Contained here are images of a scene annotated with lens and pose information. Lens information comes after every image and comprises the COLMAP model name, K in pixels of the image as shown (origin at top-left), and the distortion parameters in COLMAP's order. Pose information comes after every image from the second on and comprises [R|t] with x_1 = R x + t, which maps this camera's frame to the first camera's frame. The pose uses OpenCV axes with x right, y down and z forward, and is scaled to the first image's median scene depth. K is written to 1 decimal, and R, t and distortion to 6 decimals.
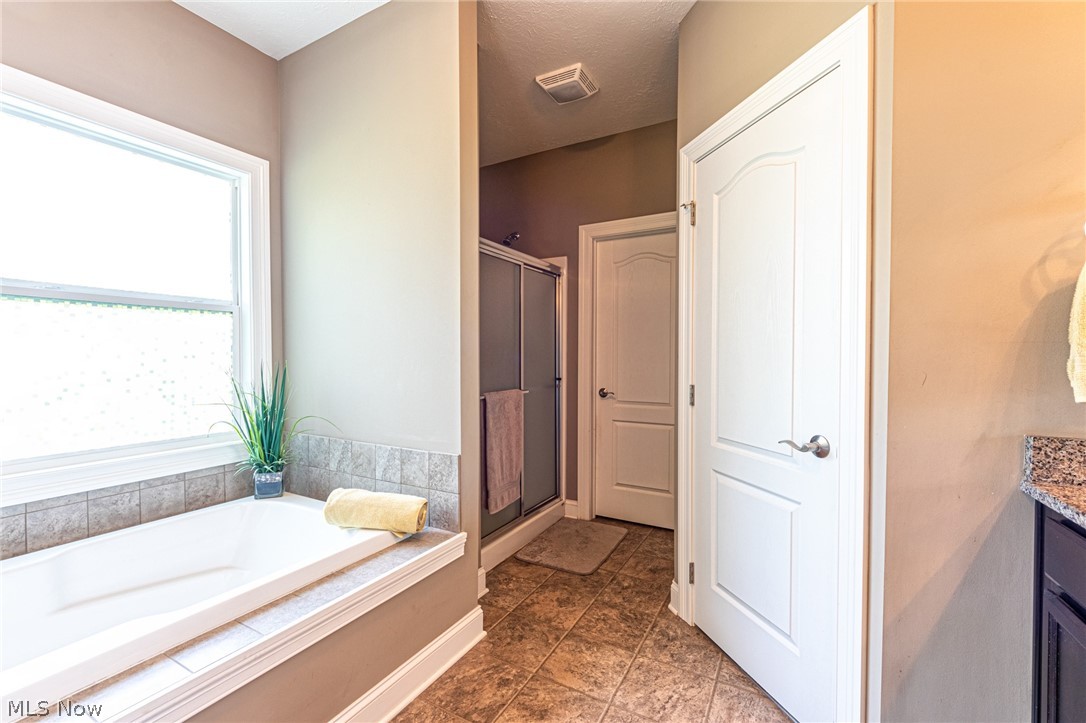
lens RADIAL K [[458.1, 0, 538.1], [0, 458.1, 363.0], [0, 0, 1]] dist [-0.004055, -0.000982]
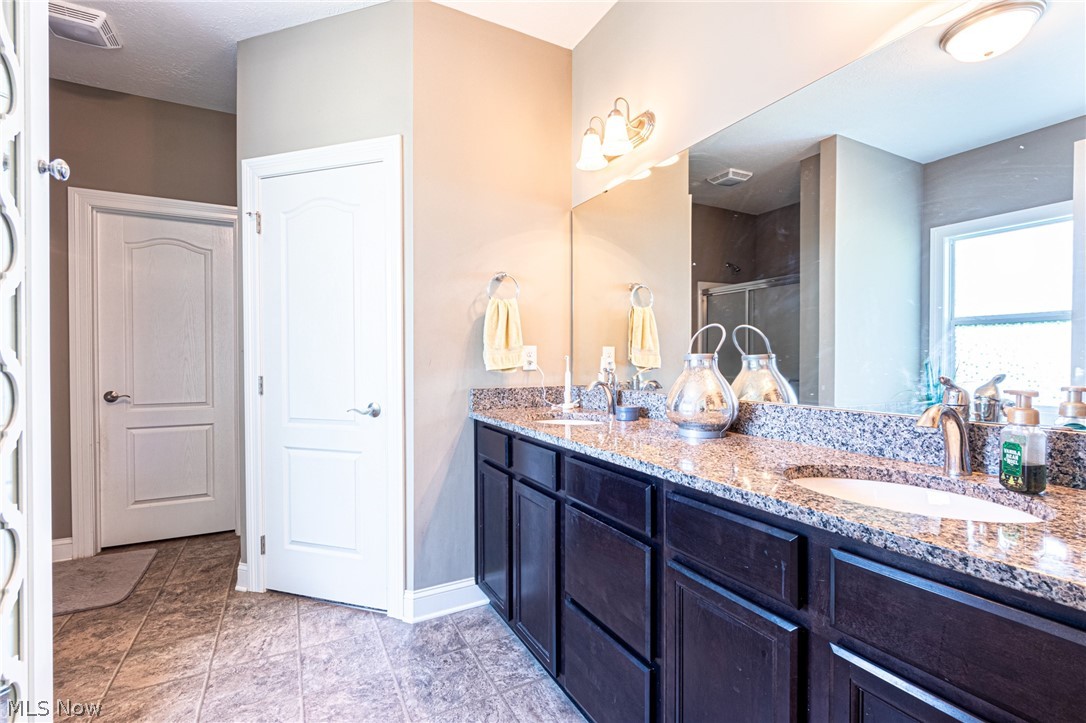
lens RADIAL K [[458.1, 0, 547.4], [0, 458.1, 361.1], [0, 0, 1]] dist [-0.004055, -0.000982]
pose [[0.531473, -0.013161, 0.846973, -0.245989], [0.017005, 0.999844, 0.004865, 0.017932], [-0.846904, 0.011817, 0.531614, -0.196197]]
